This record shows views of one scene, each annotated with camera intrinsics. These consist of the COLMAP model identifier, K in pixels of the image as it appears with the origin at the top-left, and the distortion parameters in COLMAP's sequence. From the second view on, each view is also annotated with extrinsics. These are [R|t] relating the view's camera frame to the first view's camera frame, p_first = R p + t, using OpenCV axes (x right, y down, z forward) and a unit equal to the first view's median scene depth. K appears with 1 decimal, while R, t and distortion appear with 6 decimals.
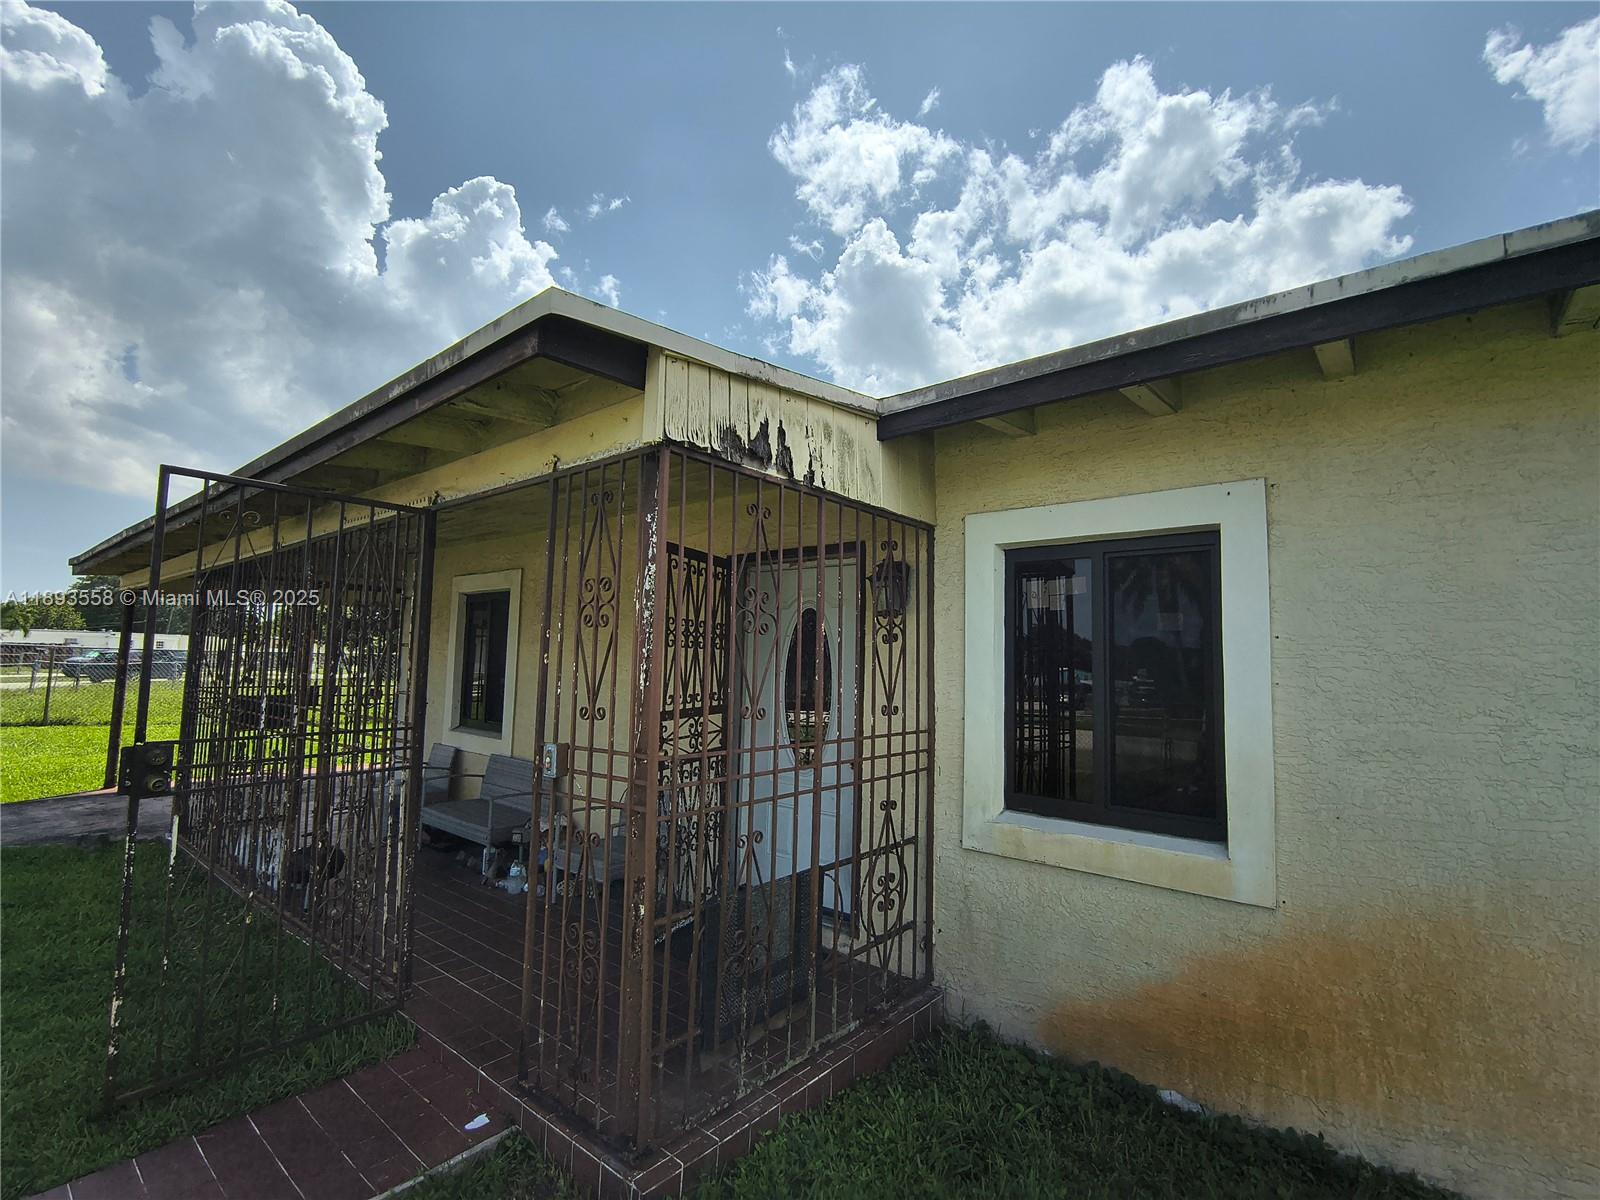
lens RADIAL K [[741.4, 0, 801.8], [0, 741.4, 592.1], [0, 0, 1]] dist [0.000035, -0.000145]
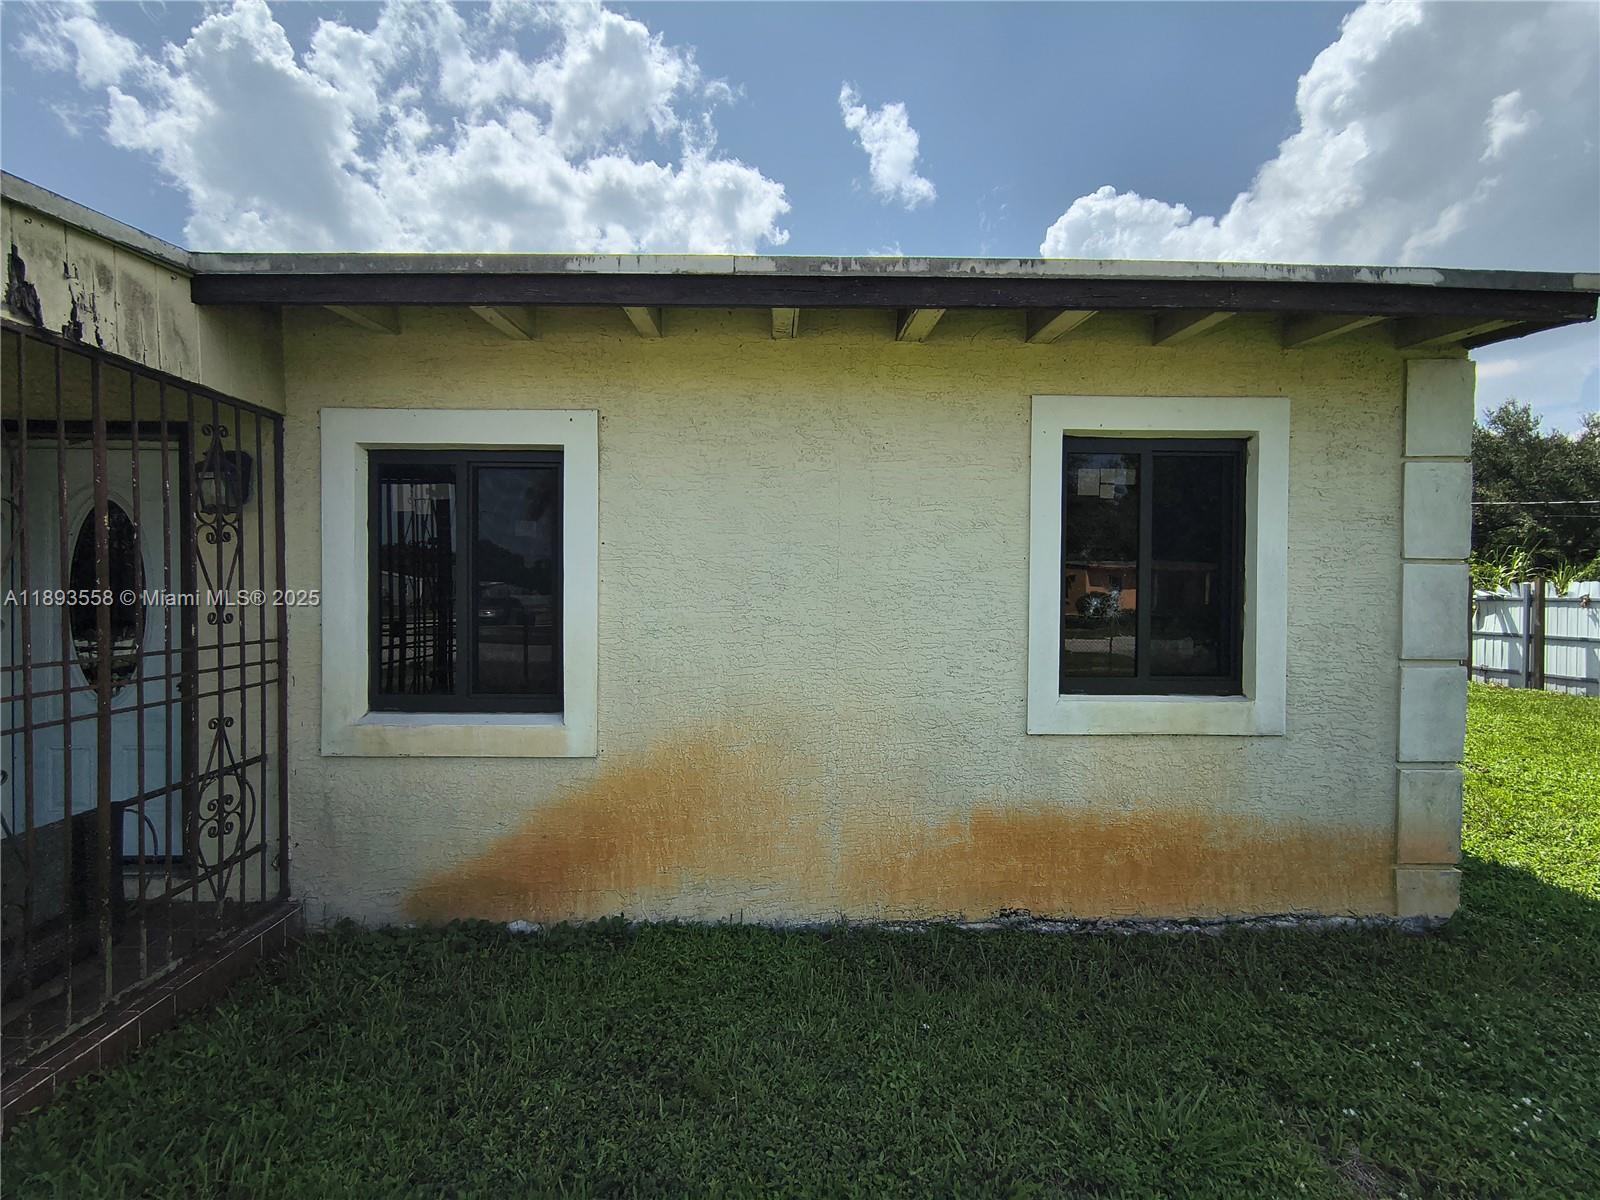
lens RADIAL K [[741.4, 0, 795.4], [0, 741.4, 598.8], [0, 0, 1]] dist [0.000035, -0.000145]
pose [[0.752552, -0.027928, 0.657941, 0.052771], [-0.053990, 0.993120, 0.103909, 0.005722], [-0.656316, -0.113720, 0.745866, -0.112431]]
